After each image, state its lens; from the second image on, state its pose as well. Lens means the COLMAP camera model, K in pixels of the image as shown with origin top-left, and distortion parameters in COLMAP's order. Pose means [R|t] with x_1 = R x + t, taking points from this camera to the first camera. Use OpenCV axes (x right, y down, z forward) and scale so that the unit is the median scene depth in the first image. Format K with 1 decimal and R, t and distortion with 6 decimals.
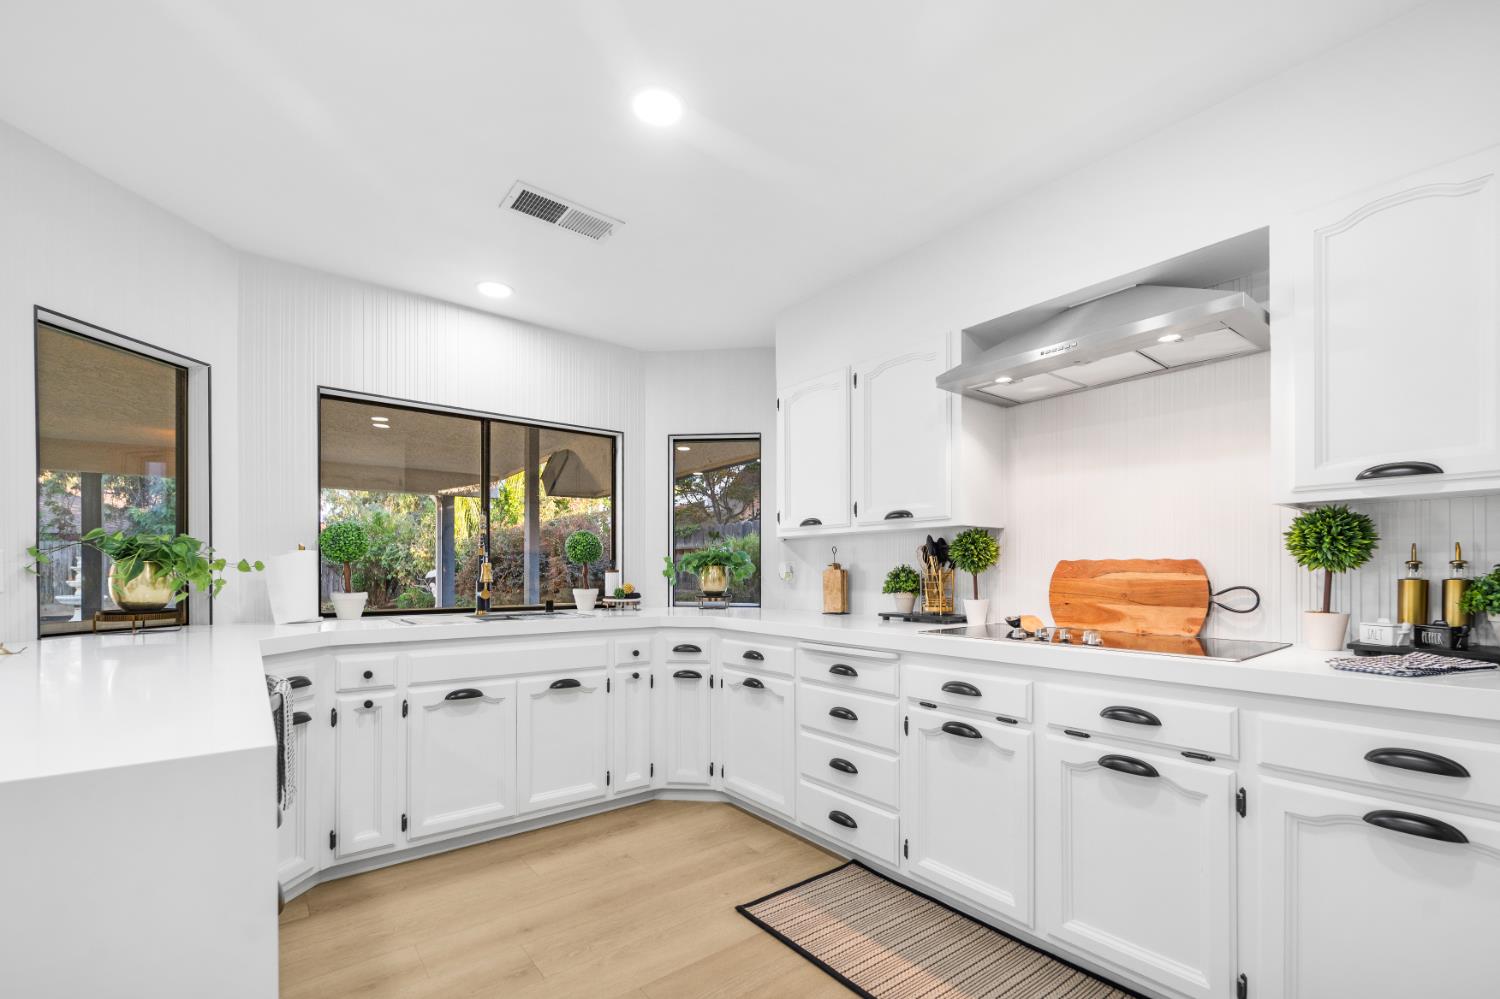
lens RADIAL K [[635.6, 0, 752.1], [0, 635.6, 573.8], [0, 0, 1]] dist [-0.002406, -0.000665]
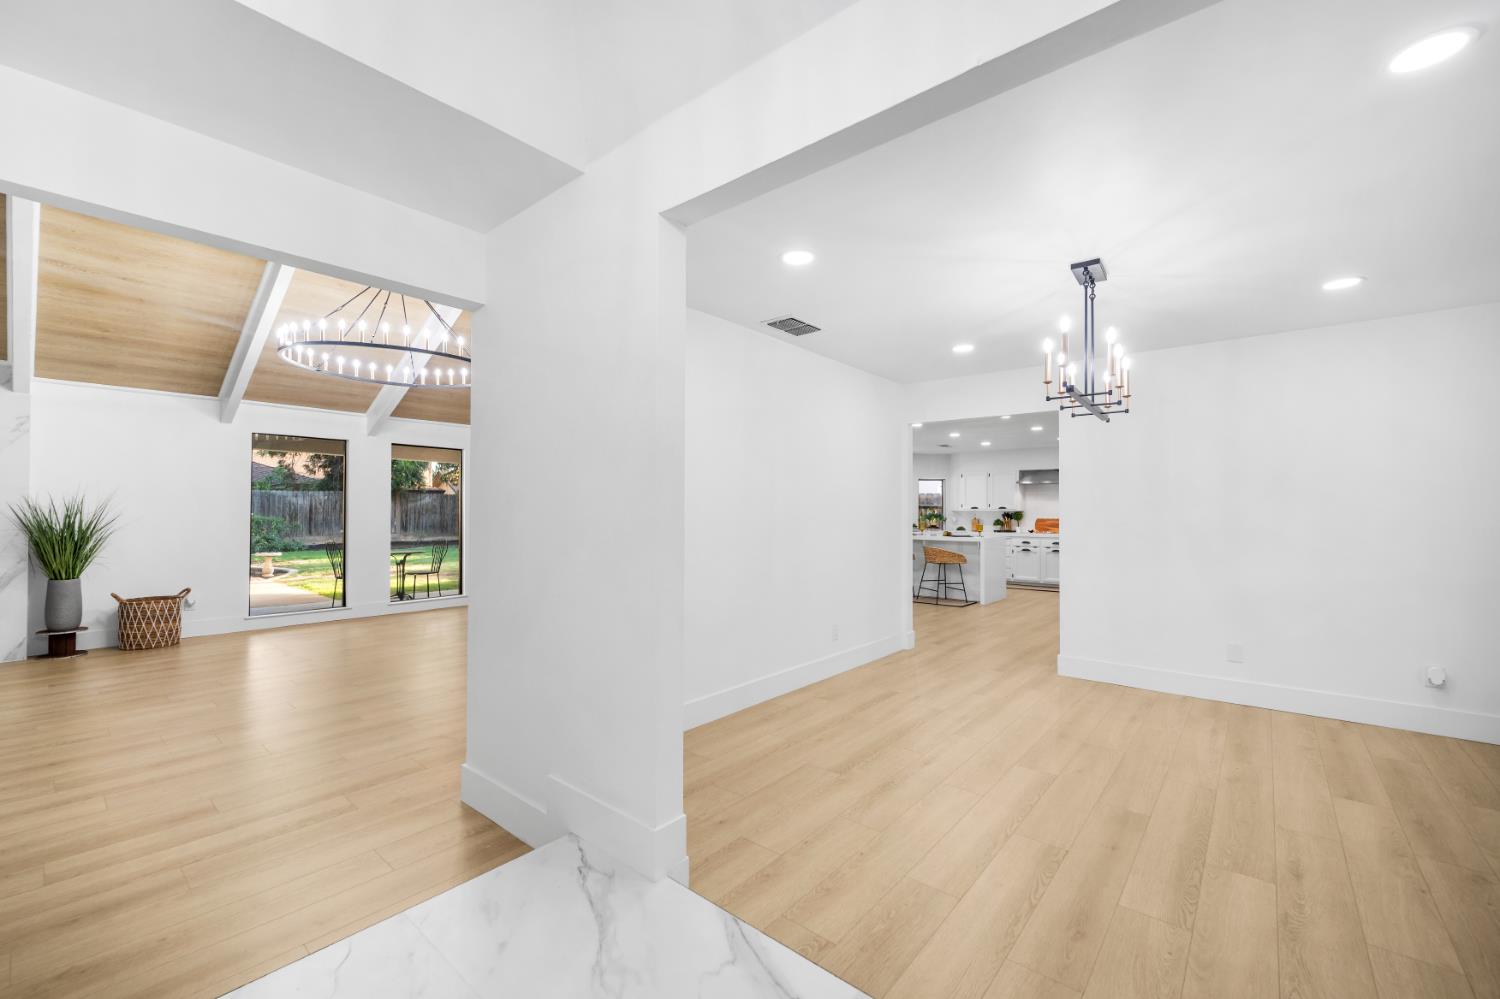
lens RADIAL K [[607.3, 0, 751.7], [0, 607.3, 506.5], [0, 0, 1]] dist [-0.000401, -0.000188]
pose [[0.979605, 0.007700, 0.200785, -2.580410], [-0.005484, 0.999918, -0.011594, -0.047186], [-0.200857, 0.010257, 0.979567, -3.104126]]
